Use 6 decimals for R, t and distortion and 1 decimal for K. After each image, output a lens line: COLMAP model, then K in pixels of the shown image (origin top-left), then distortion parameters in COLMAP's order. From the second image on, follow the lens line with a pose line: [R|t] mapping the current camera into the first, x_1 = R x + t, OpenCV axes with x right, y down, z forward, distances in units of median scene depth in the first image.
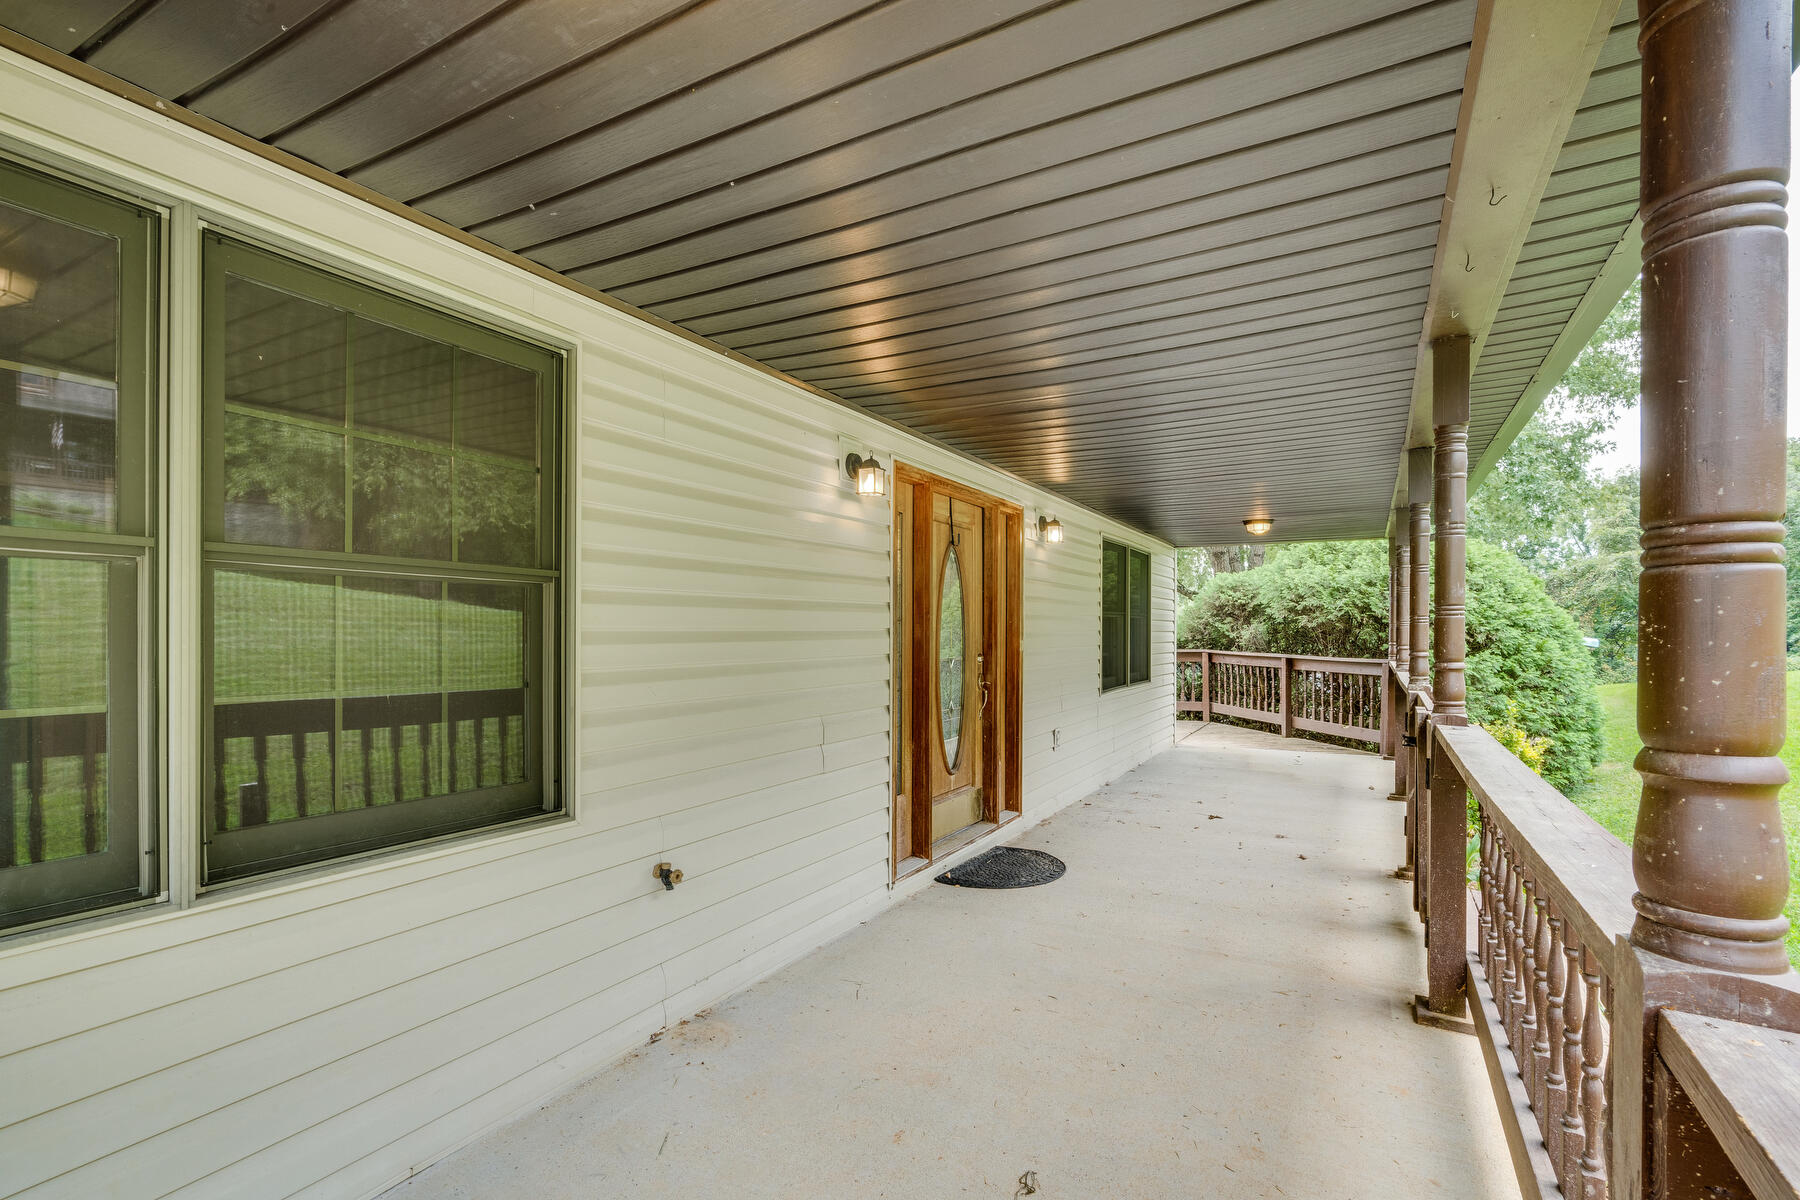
lens RADIAL K [[785.8, 0, 889.7], [0, 785.8, 627.9], [0, 0, 1]] dist [-0.026291, 0.000193]
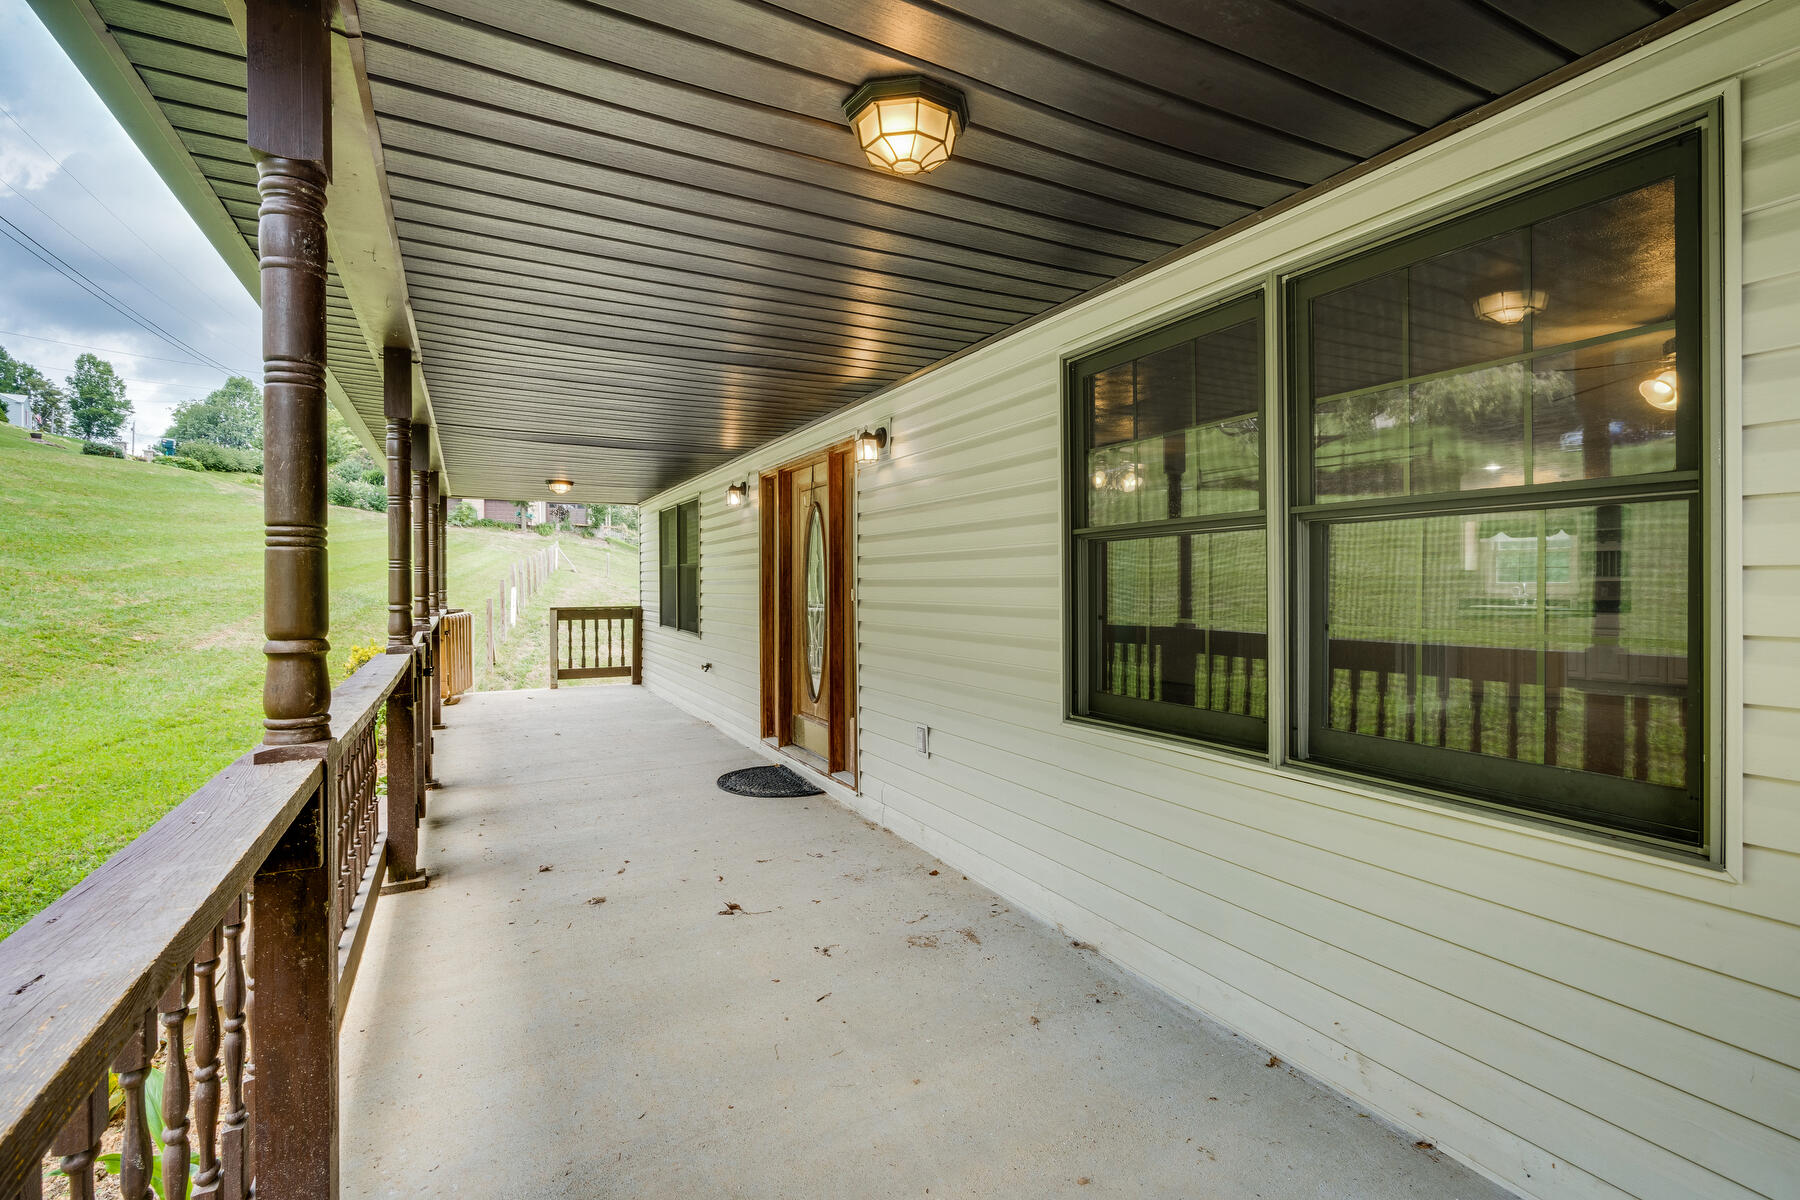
lens RADIAL K [[818.6, 0, 901.0], [0, 818.6, 590.2], [0, 0, 1]] dist [-0.001253, 0.000102]
pose [[-0.506735, 0.009437, -0.862050, 0.748277], [0.003852, 0.999955, 0.008682, 0.007725], [0.862094, 0.001079, -0.506748, 1.221005]]
